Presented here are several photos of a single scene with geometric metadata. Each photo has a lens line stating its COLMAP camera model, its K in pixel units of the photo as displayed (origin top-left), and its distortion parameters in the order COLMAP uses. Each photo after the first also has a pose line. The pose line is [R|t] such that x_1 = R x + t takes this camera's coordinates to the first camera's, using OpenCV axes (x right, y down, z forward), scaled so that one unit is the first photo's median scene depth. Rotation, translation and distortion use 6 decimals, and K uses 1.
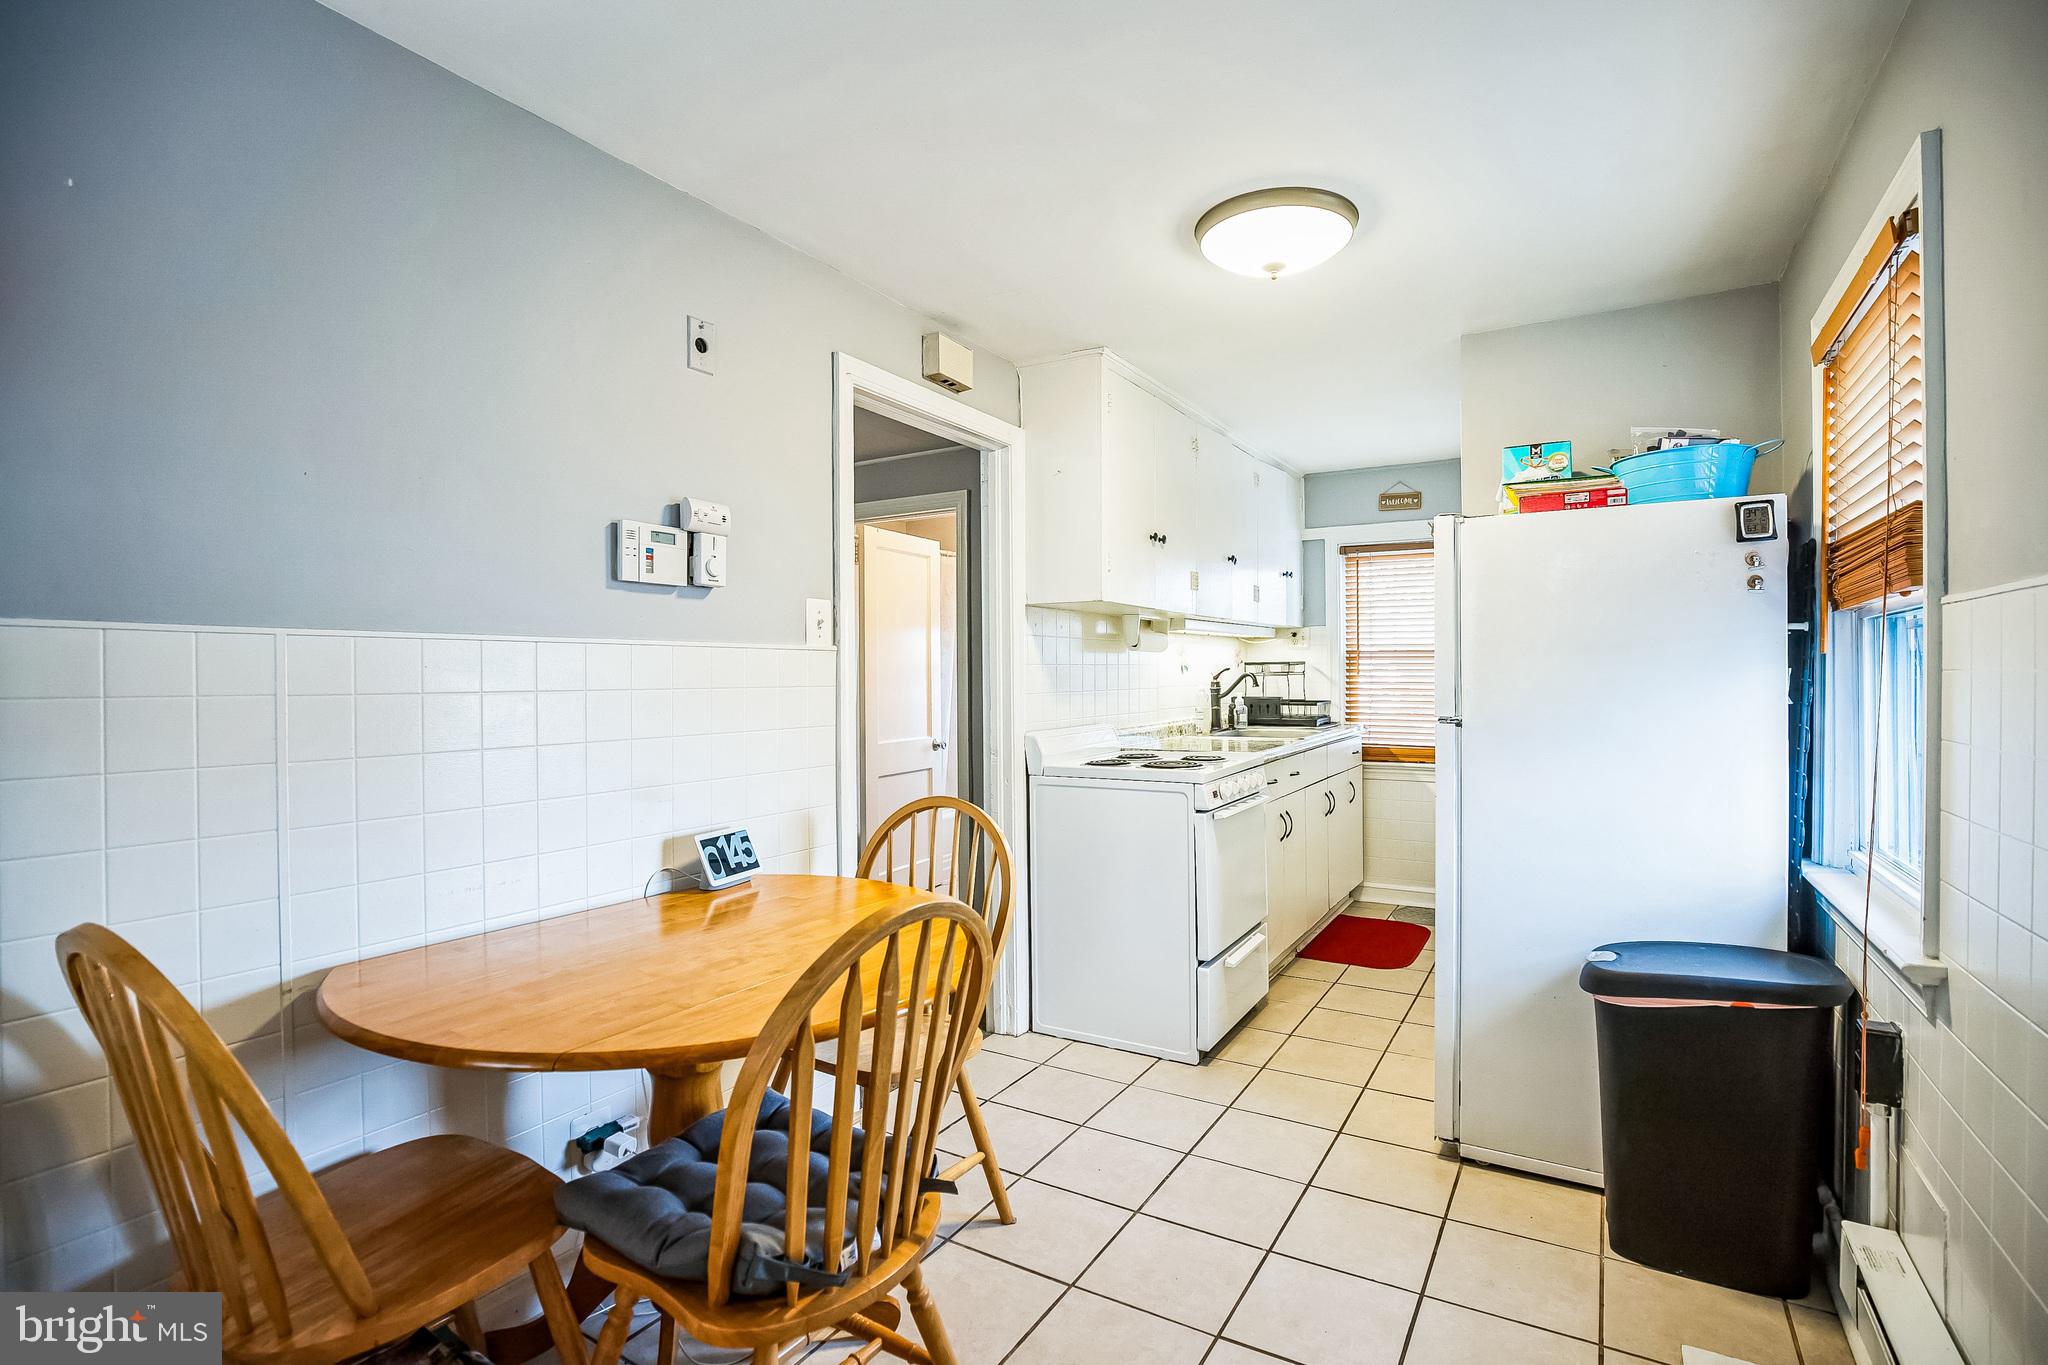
lens RADIAL K [[984.2, 0, 1034.7], [0, 984.2, 675.7], [0, 0, 1]] dist [-0.028838, -0.000020]
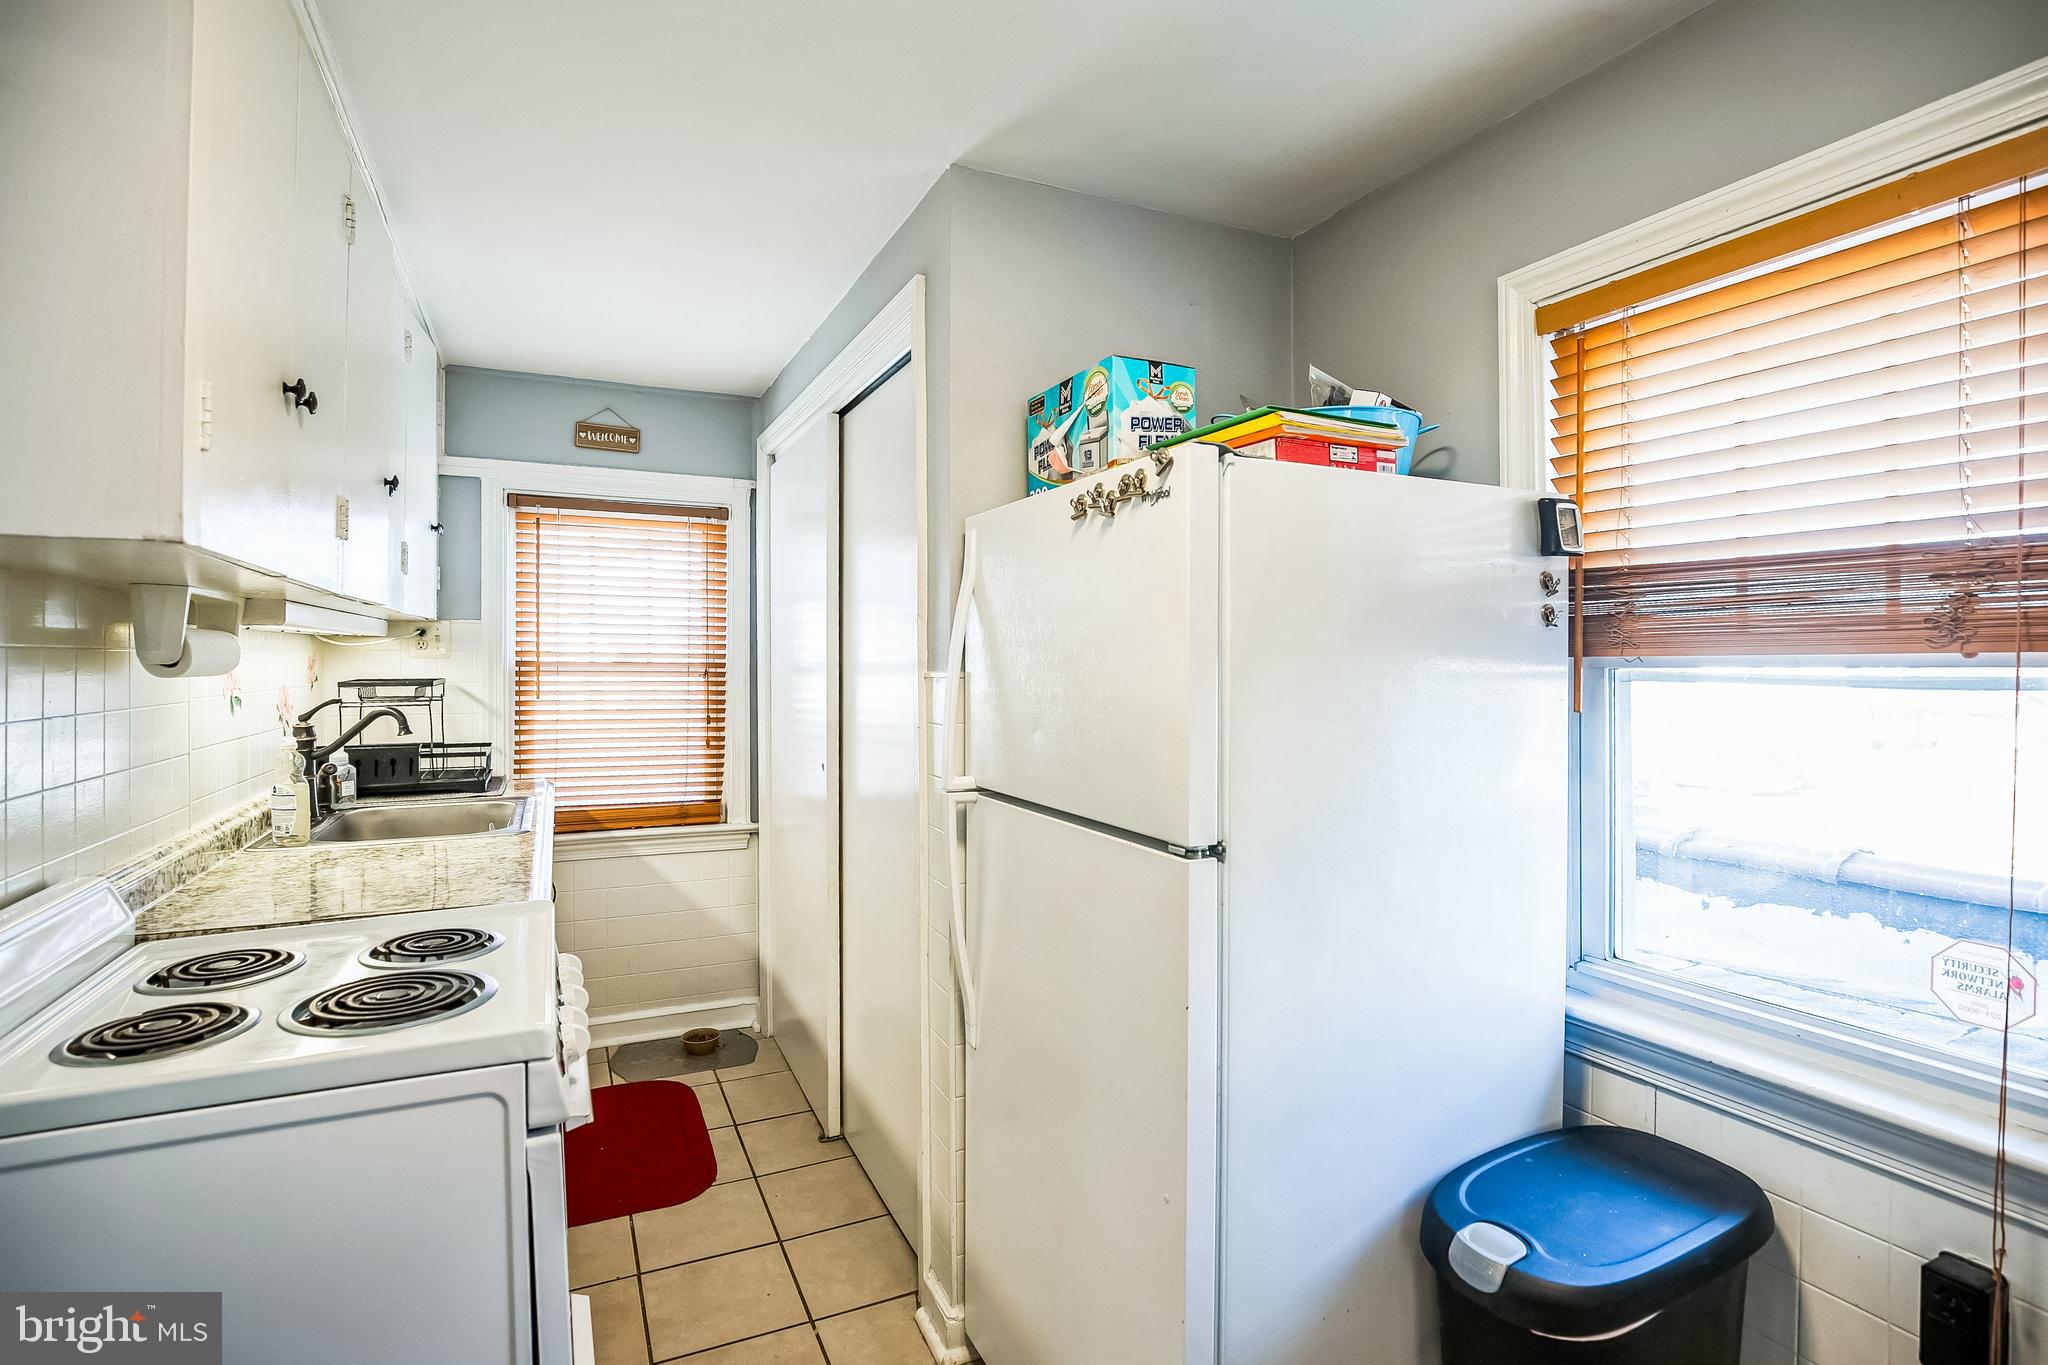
lens RADIAL K [[984.2, 0, 1034.7], [0, 984.2, 675.7], [0, 0, 1]] dist [-0.028838, -0.000020]
pose [[0.547580, -0.006924, 0.836725, -0.024267], [-0.003933, 0.999933, 0.010848, -0.024795], [-0.836744, -0.009231, 0.547516, 0.392029]]
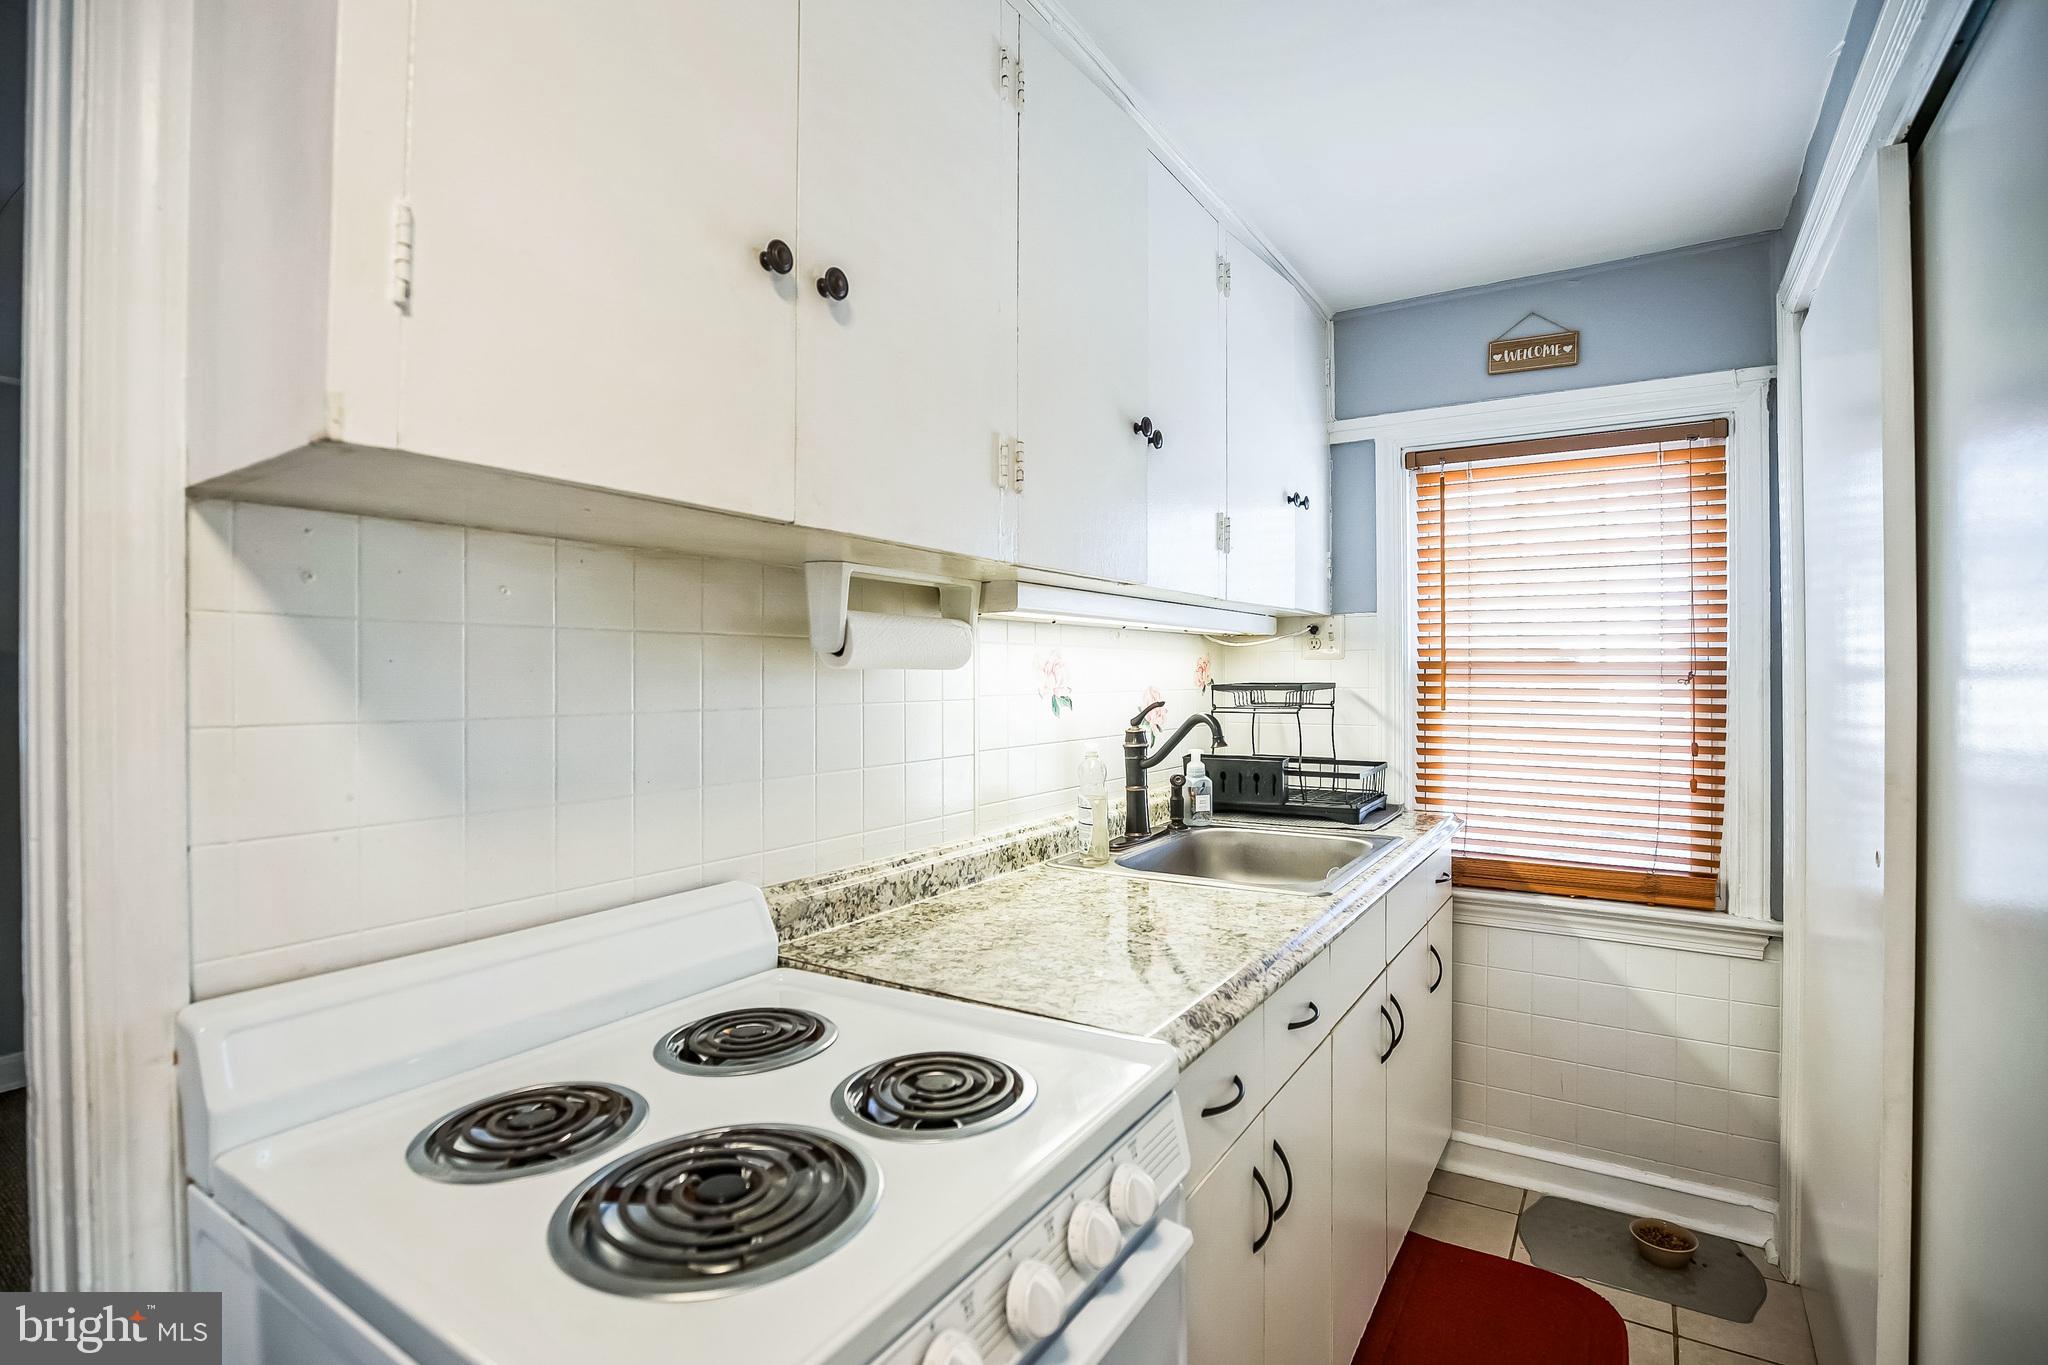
lens RADIAL K [[984.2, 0, 1034.7], [0, 984.2, 675.7], [0, 0, 1]] dist [-0.028838, -0.000020]
pose [[0.999548, 0.003085, -0.029921, 0.141819], [-0.003131, 0.999994, -0.001487, -0.017384], [0.029916, 0.001580, 0.999551, 0.511299]]
